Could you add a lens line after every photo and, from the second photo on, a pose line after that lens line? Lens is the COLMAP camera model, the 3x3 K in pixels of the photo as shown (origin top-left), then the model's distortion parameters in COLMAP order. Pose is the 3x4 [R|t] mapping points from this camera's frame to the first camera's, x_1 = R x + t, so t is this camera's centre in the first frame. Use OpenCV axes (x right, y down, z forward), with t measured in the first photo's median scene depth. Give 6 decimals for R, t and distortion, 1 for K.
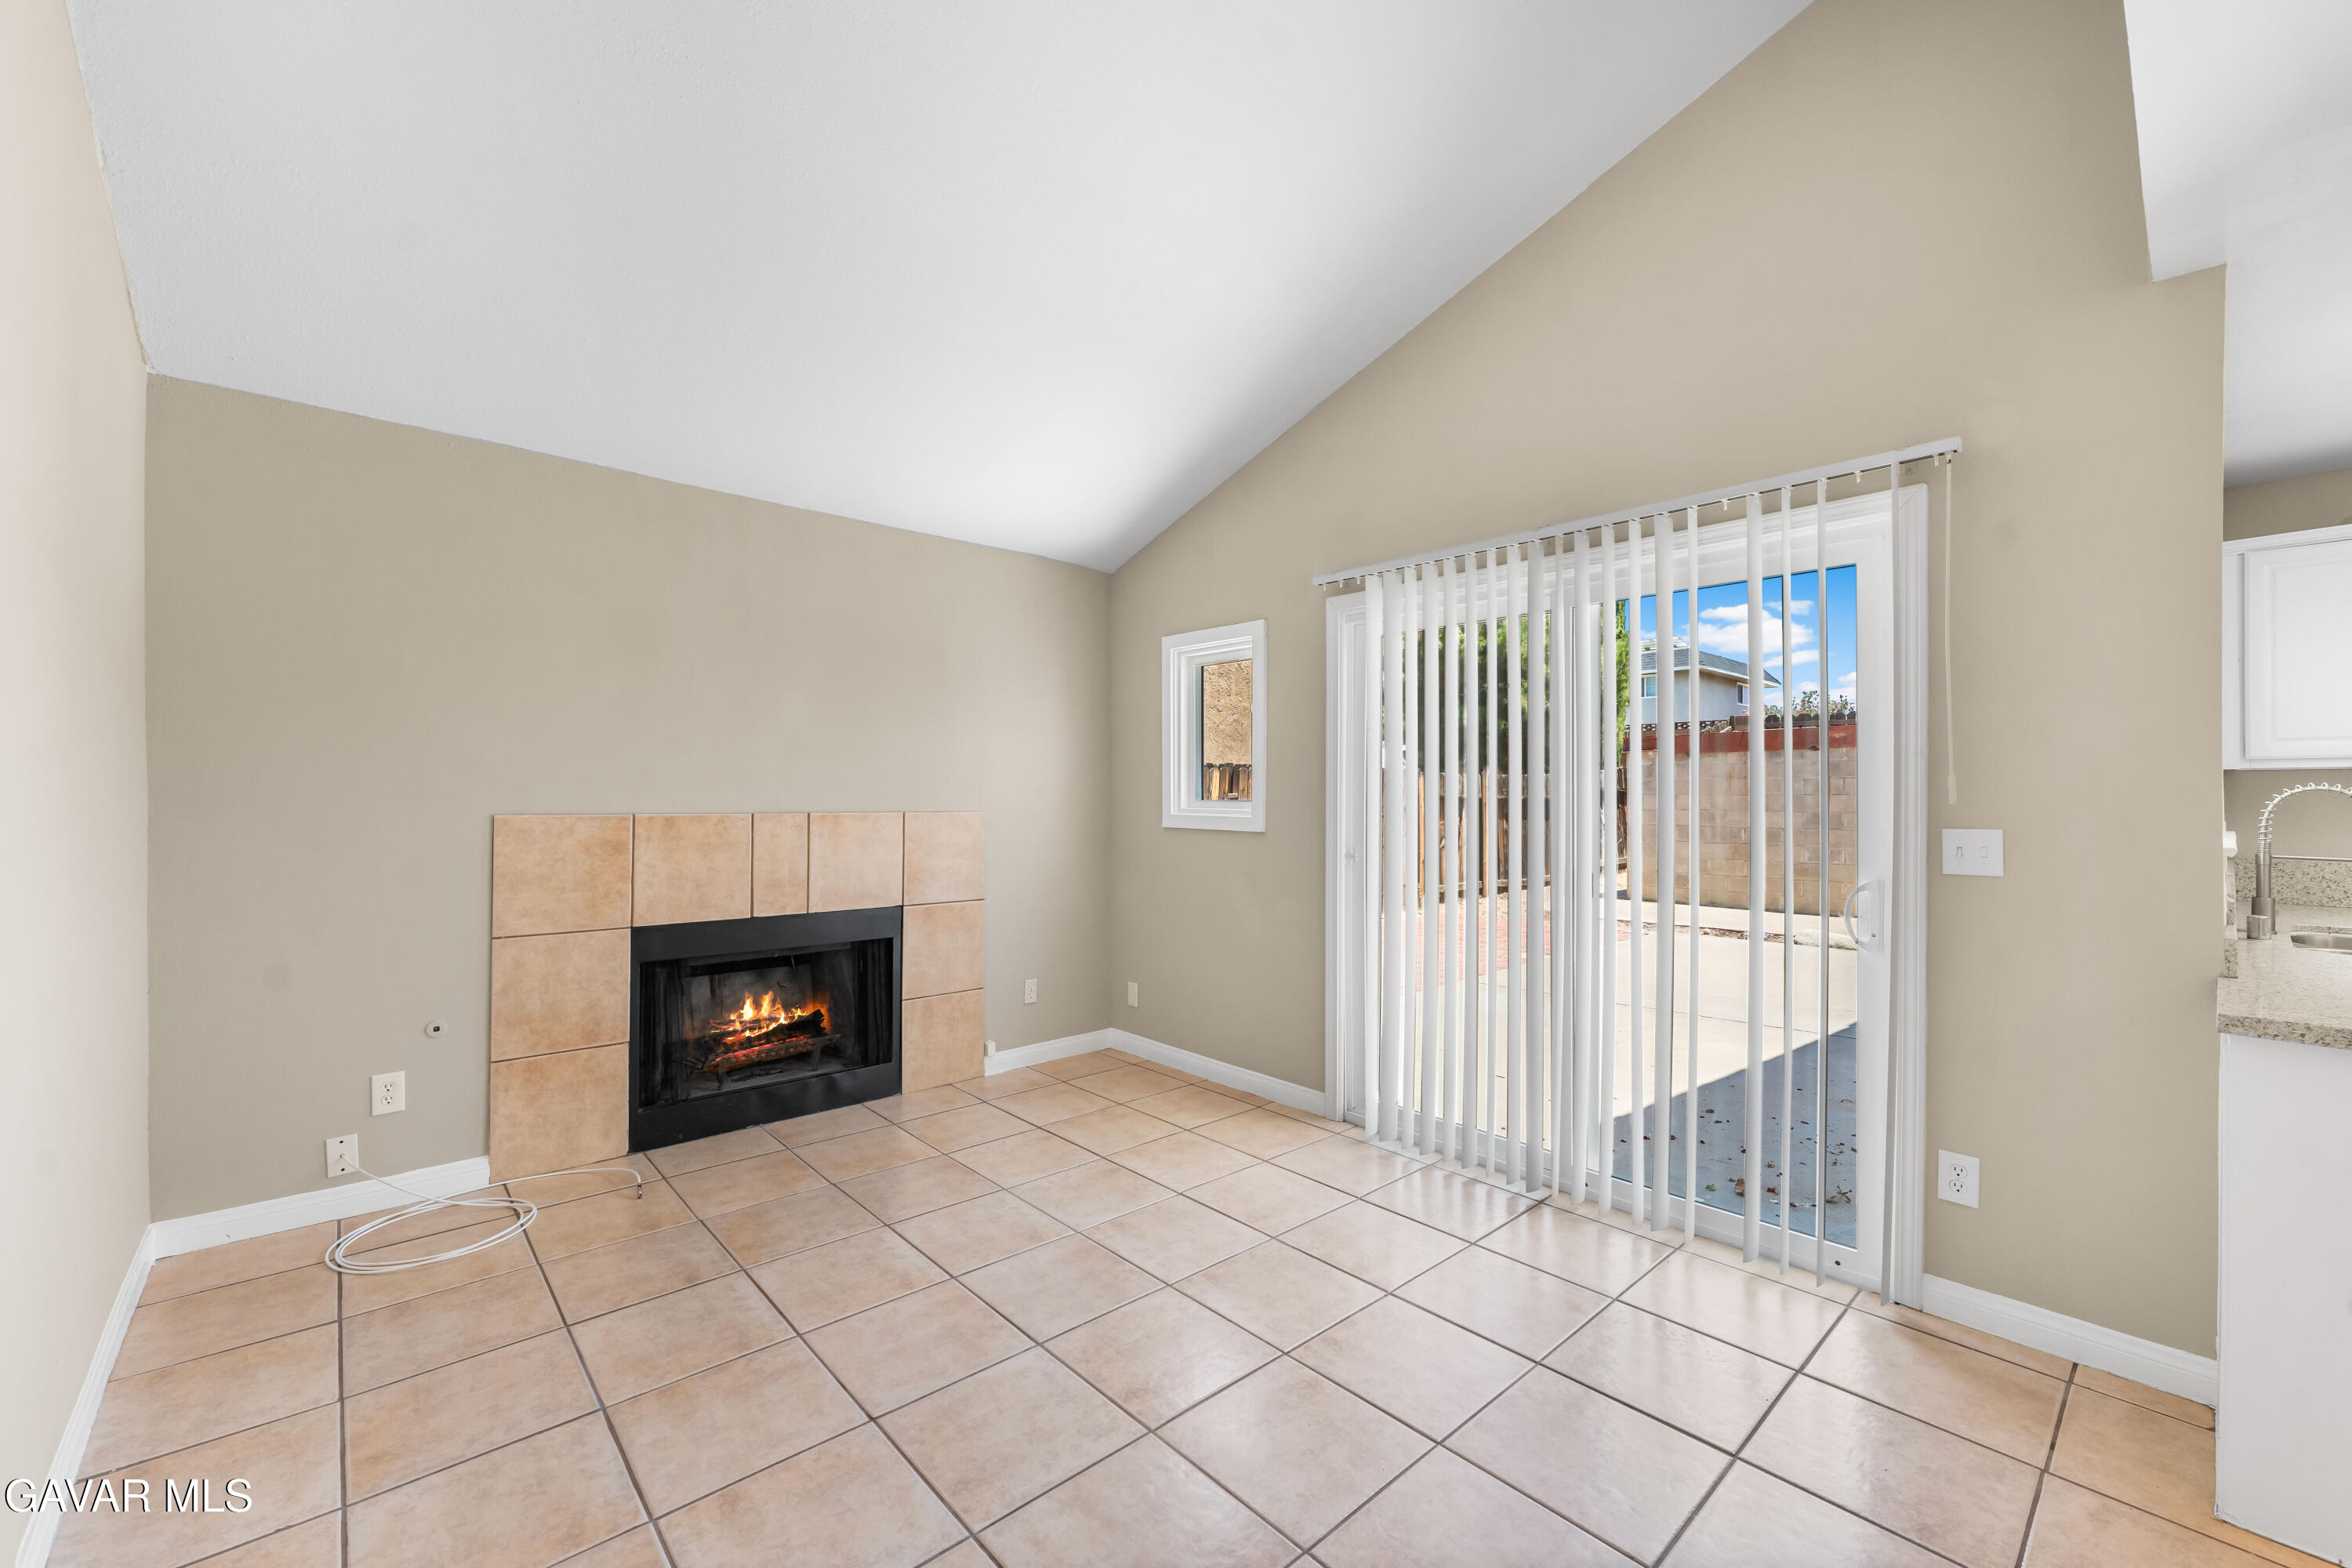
lens RADIAL K [[940.9, 0, 1173.9], [0, 940.9, 788.7], [0, 0, 1]] dist [0.000366, 0.000048]
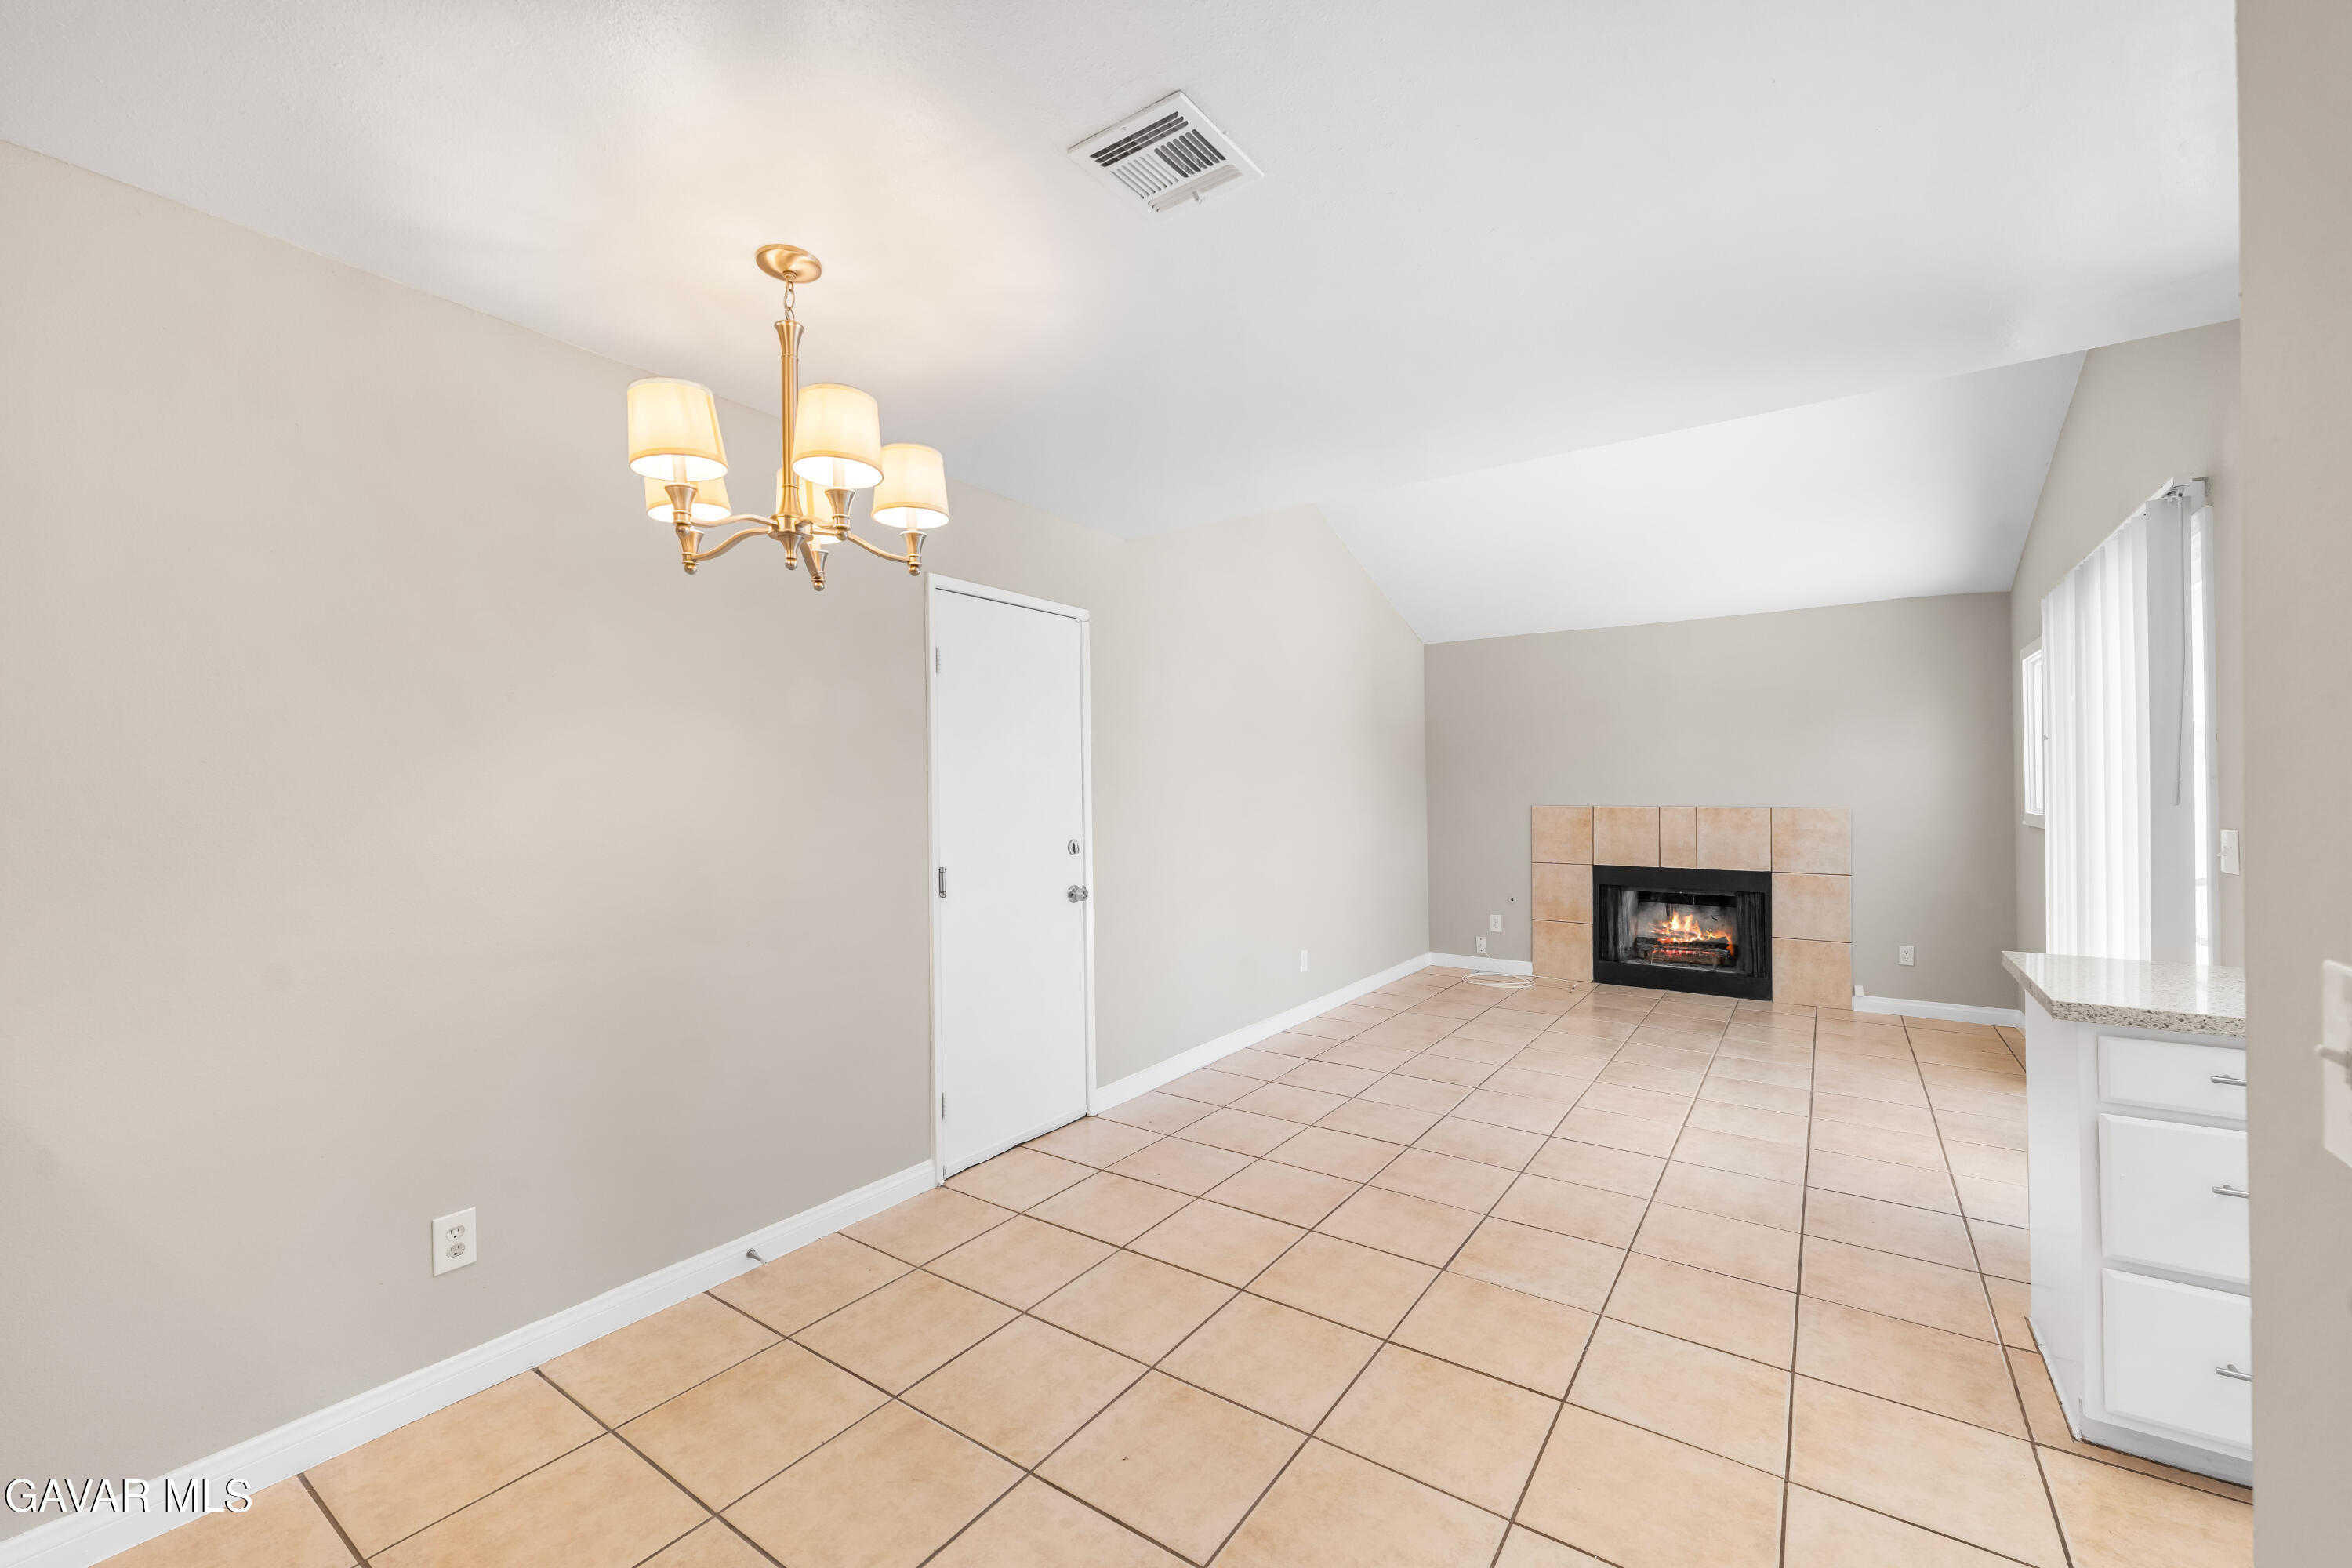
lens RADIAL K [[940.9, 0, 1174.0], [0, 940.9, 788.0], [0, 0, 1]] dist [0.000366, 0.000048]
pose [[0.228403, -0.008968, -0.973525, 1.138241], [0.011381, 0.999914, -0.006541, -0.007672], [0.973500, -0.009586, 0.228485, -0.282103]]
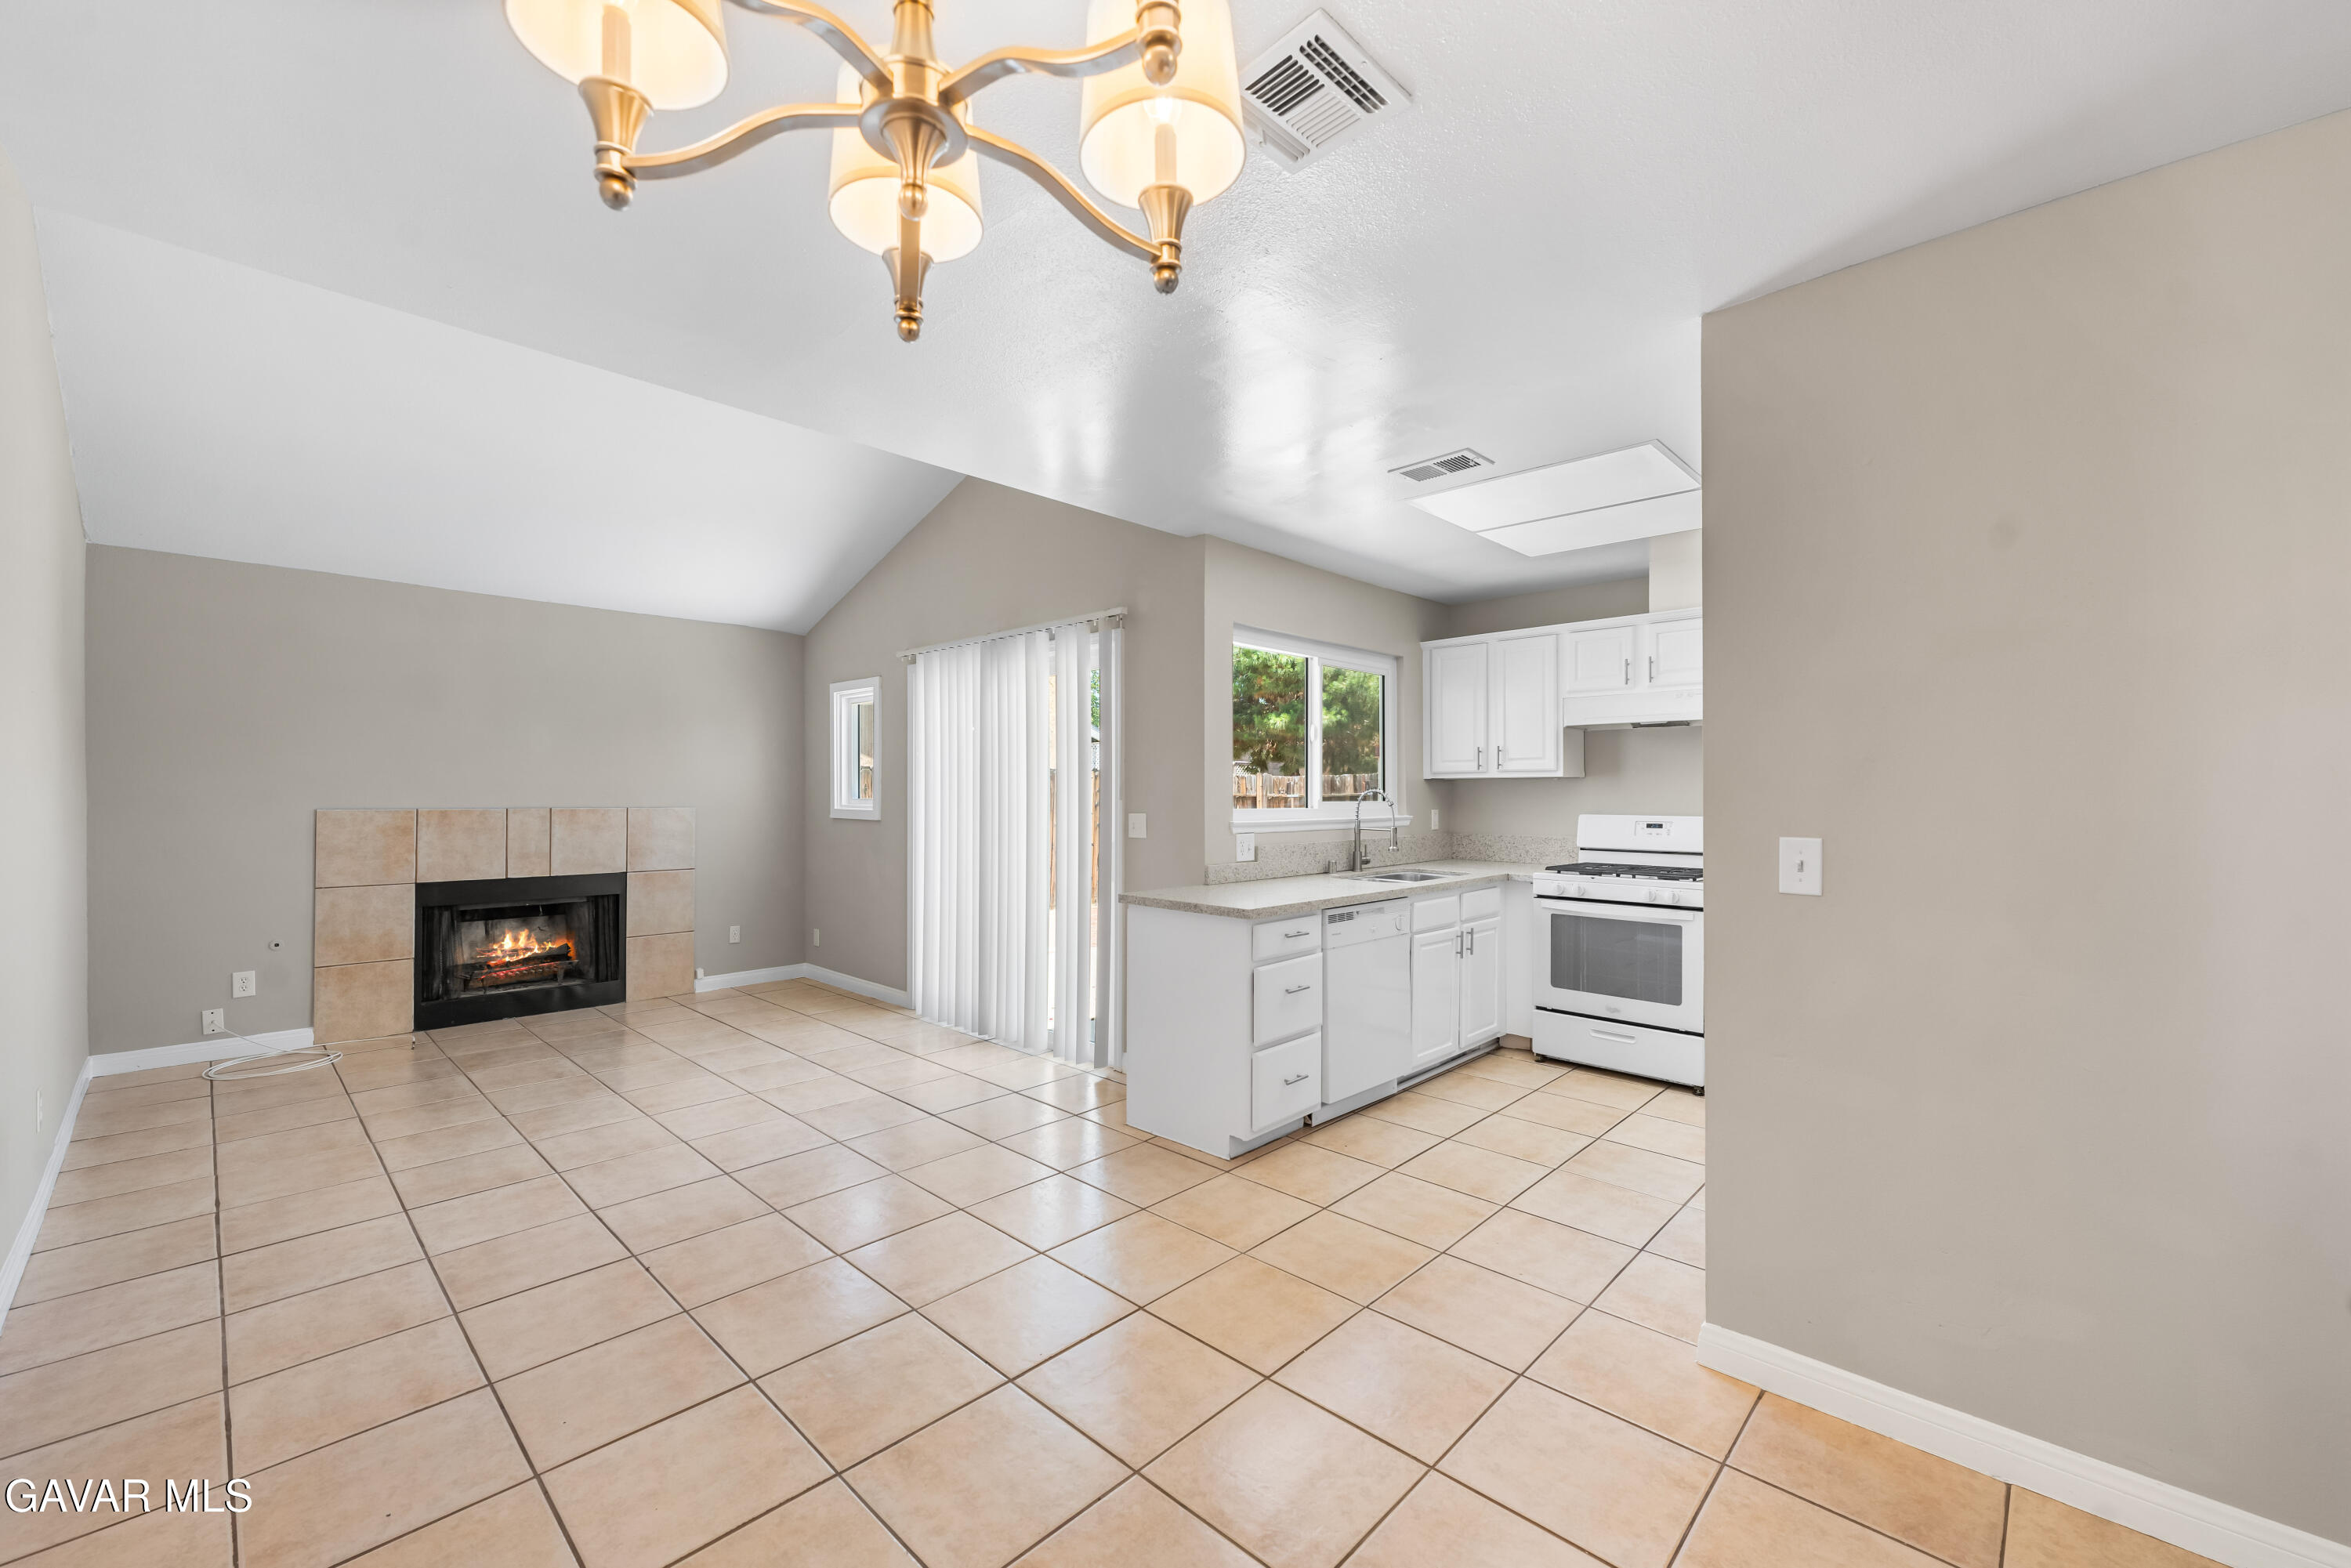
lens RADIAL K [[940.5, 0, 1170.2], [0, 940.5, 787.4], [0, 0, 1]] dist [0.000366, 0.000048]
pose [[0.997462, -0.001474, 0.071183, 0.551111], [0.001447, 0.999999, 0.000423, -0.006957], [-0.071184, -0.000319, 0.997463, -0.625792]]
